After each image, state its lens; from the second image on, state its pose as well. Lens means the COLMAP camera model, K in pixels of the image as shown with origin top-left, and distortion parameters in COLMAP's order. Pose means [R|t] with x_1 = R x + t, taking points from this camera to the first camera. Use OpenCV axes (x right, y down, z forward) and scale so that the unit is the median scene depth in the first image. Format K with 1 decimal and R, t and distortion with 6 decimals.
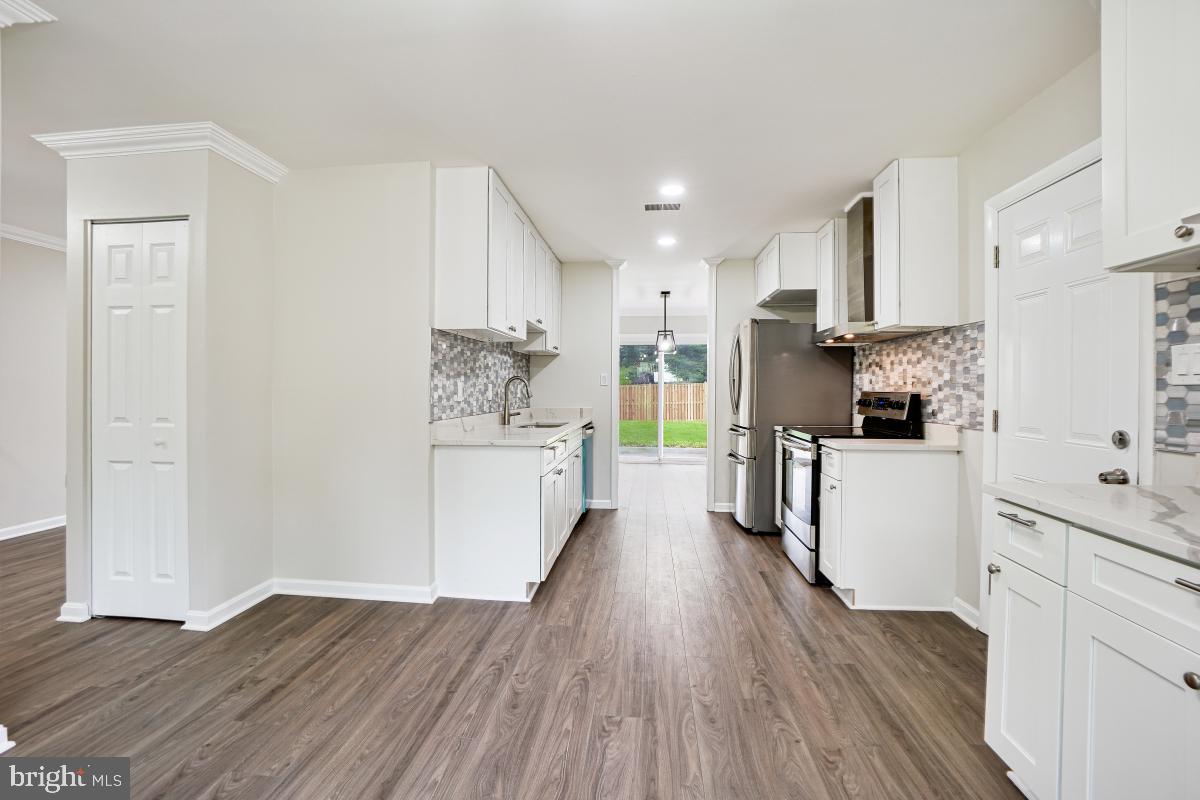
lens RADIAL K [[535.8, 0, 596.2], [0, 535.8, 406.1], [0, 0, 1]] dist [-0.061428, 0.024113]
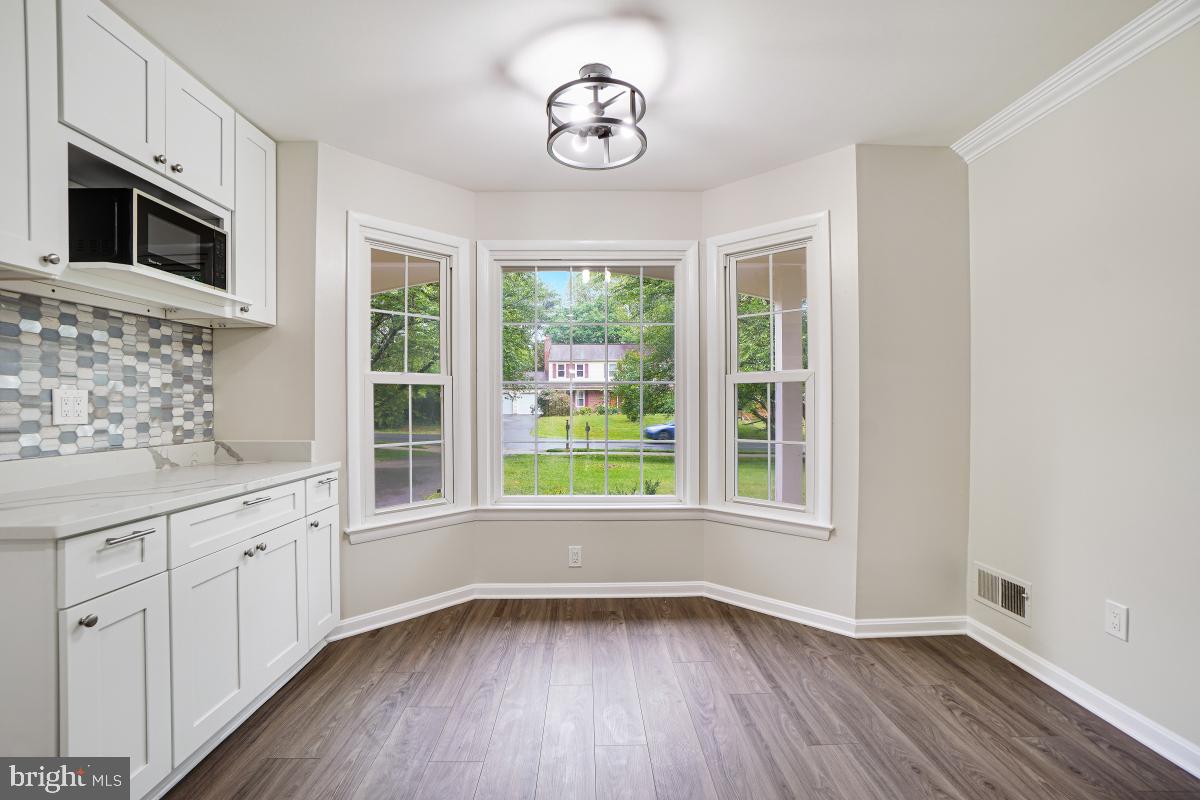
lens RADIAL K [[557.5, 0, 609.2], [0, 557.5, 402.1], [0, 0, 1]] dist [-0.051725, 0.028073]
pose [[-0.991428, -0.000509, -0.130655, 0.037828], [-0.004979, 0.999413, 0.033887, -0.031042], [0.130561, 0.034247, -0.990849, 1.002992]]
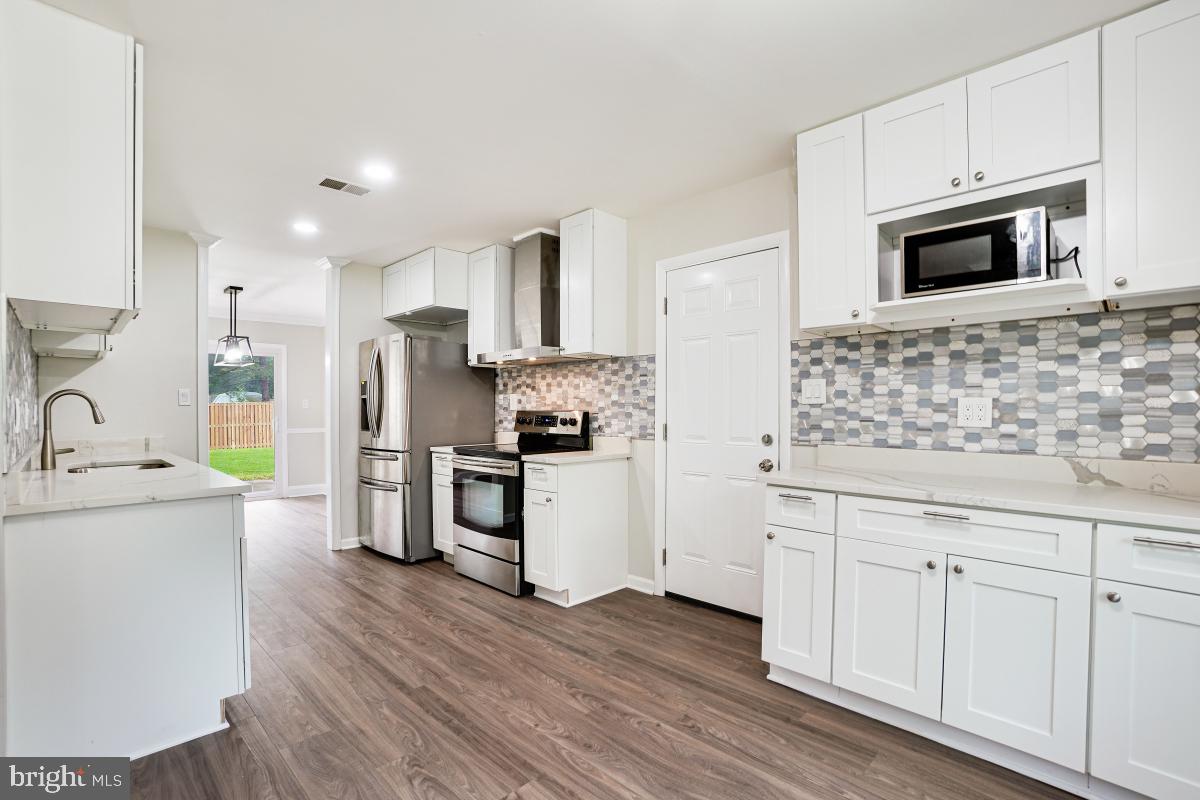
lens RADIAL K [[544.8, 0, 596.1], [0, 544.8, 431.1], [0, 0, 1]] dist [-0.031453, 0.000371]
pose [[0.645774, -0.036446, 0.762658, -0.332396], [0.030491, 0.999294, 0.021937, -0.007082], [-0.762919, 0.009088, 0.646430, 0.212239]]
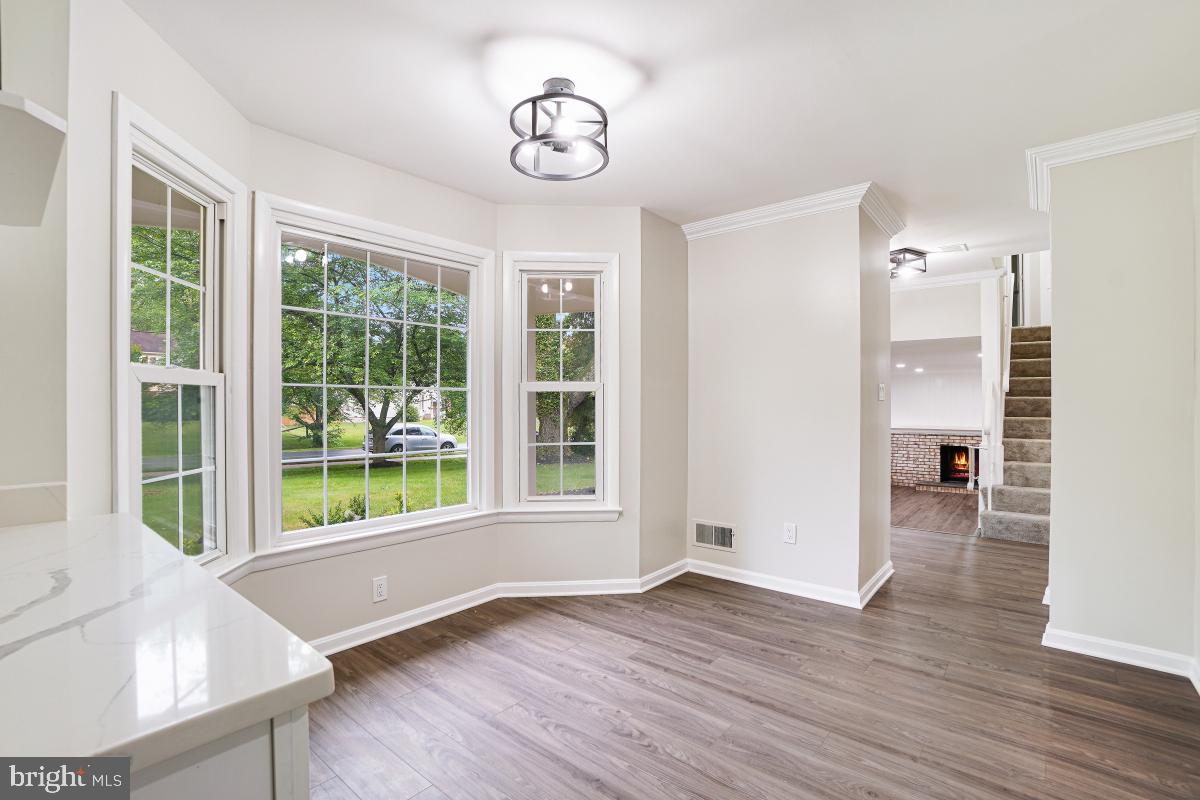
lens RADIAL K [[557.5, 0, 609.2], [0, 557.5, 402.1], [0, 0, 1]] dist [-0.051725, 0.028073]
pose [[-0.548480, -0.005121, -0.836148, 0.532032], [-0.027016, 0.999568, 0.011600, -0.027602], [0.835727, 0.028952, -0.548381, 0.747340]]
